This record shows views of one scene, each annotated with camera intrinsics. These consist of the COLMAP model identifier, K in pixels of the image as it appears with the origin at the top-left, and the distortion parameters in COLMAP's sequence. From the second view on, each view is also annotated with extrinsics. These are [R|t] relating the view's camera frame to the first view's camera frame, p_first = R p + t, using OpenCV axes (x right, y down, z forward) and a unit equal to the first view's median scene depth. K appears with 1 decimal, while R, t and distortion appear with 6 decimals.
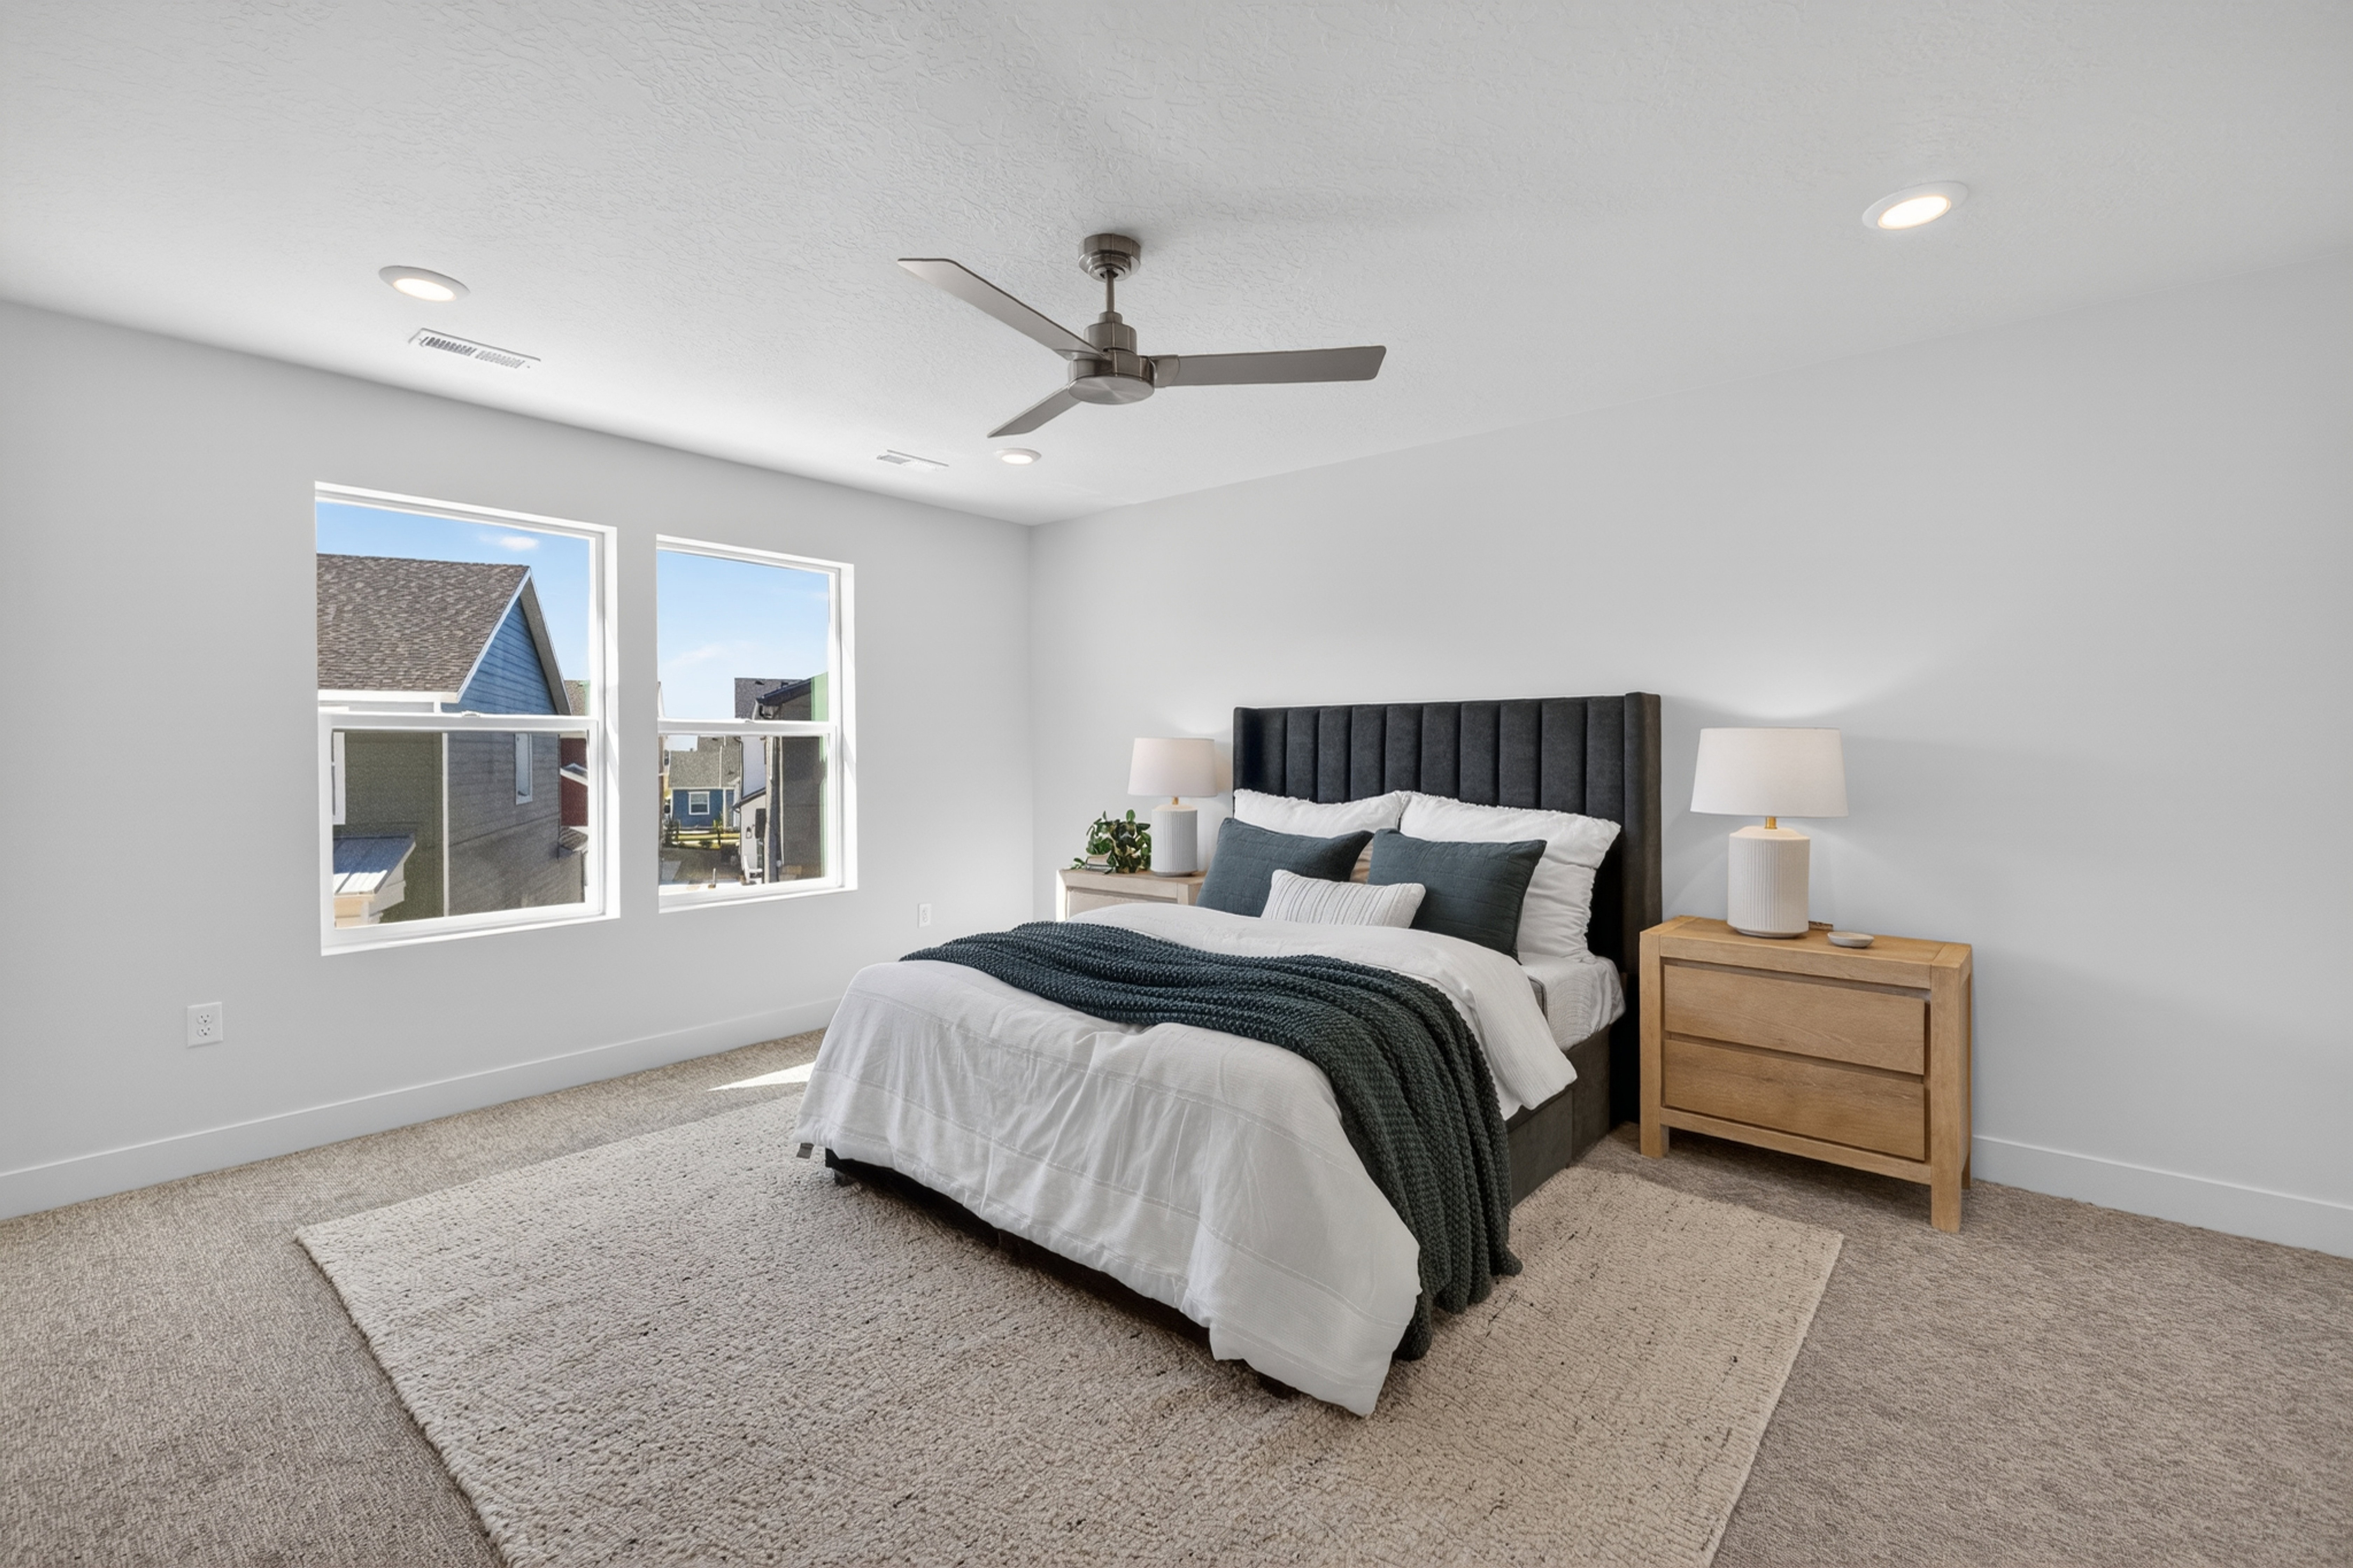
lens RADIAL K [[1028.0, 0, 1179.0], [0, 1028.0, 801.5], [0, 0, 1]] dist [0.000778, 0.000064]
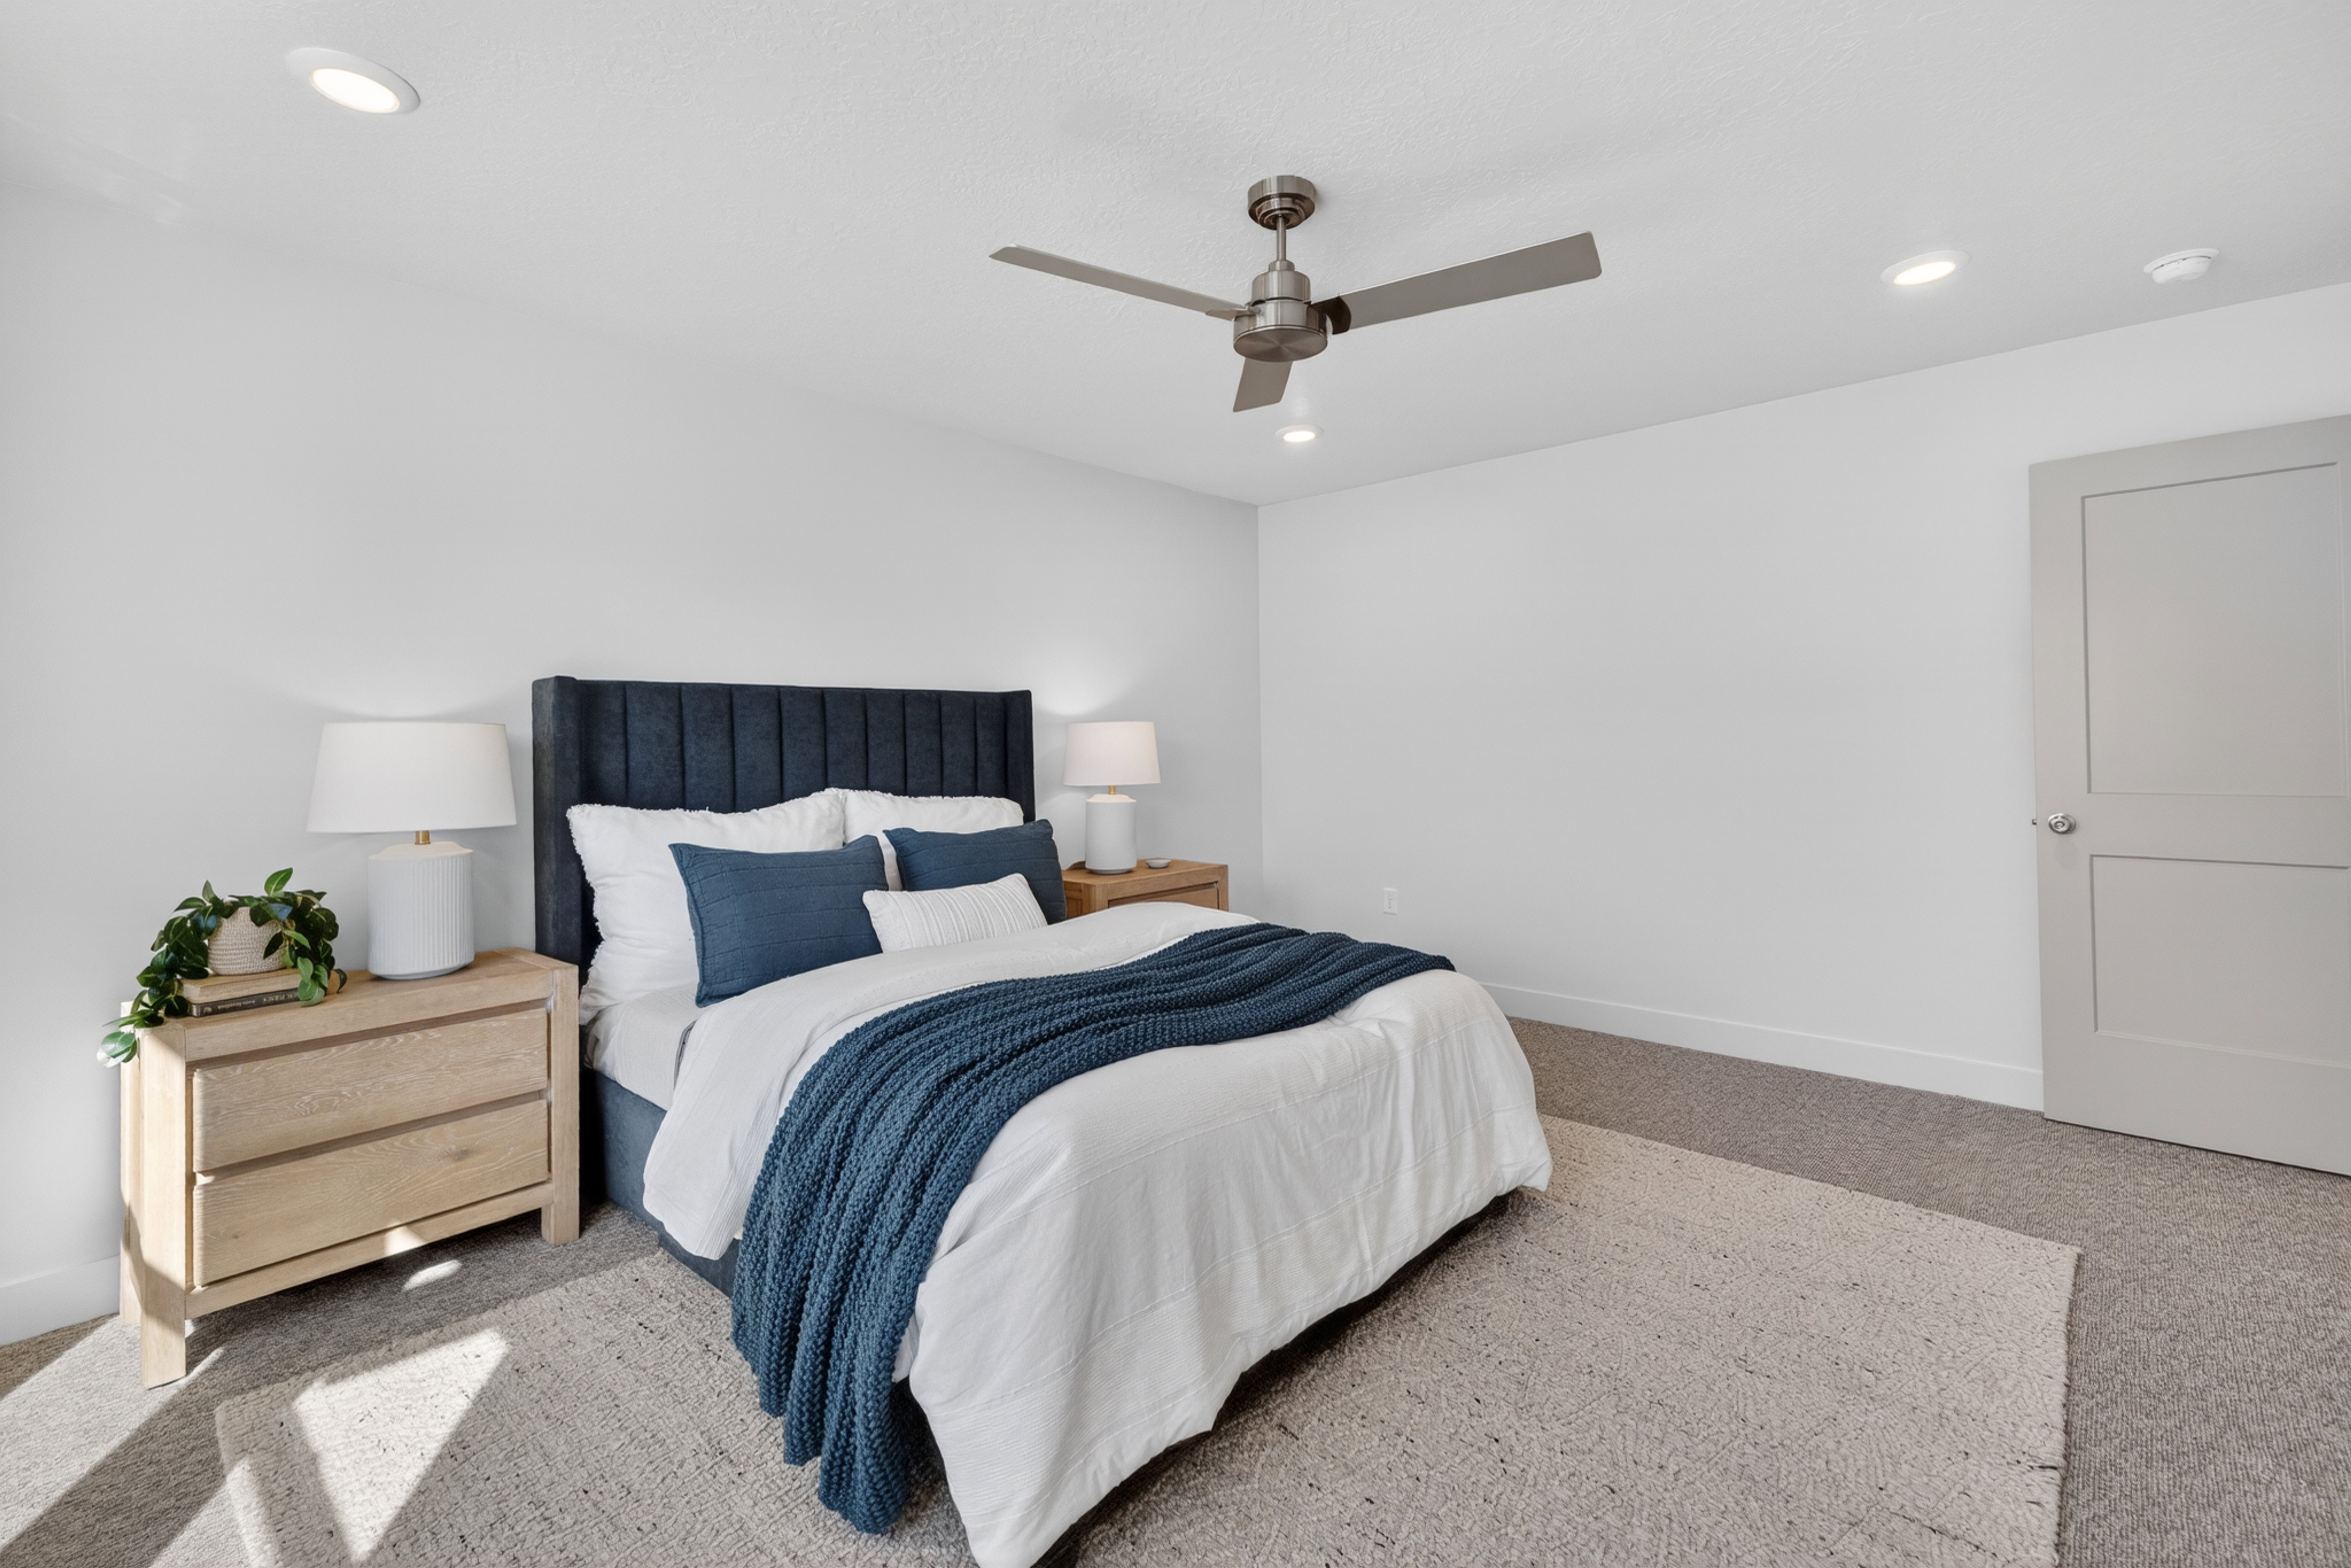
lens RADIAL K [[1038.5, 0, 1180.1], [0, 1038.5, 746.6], [0, 0, 1]] dist [-0.000095, -0.000004]
pose [[0.033486, -0.005977, 0.999421, -0.662381], [0.061327, 0.998110, 0.003914, -0.032028], [-0.997556, 0.061160, 0.033789, 0.703682]]
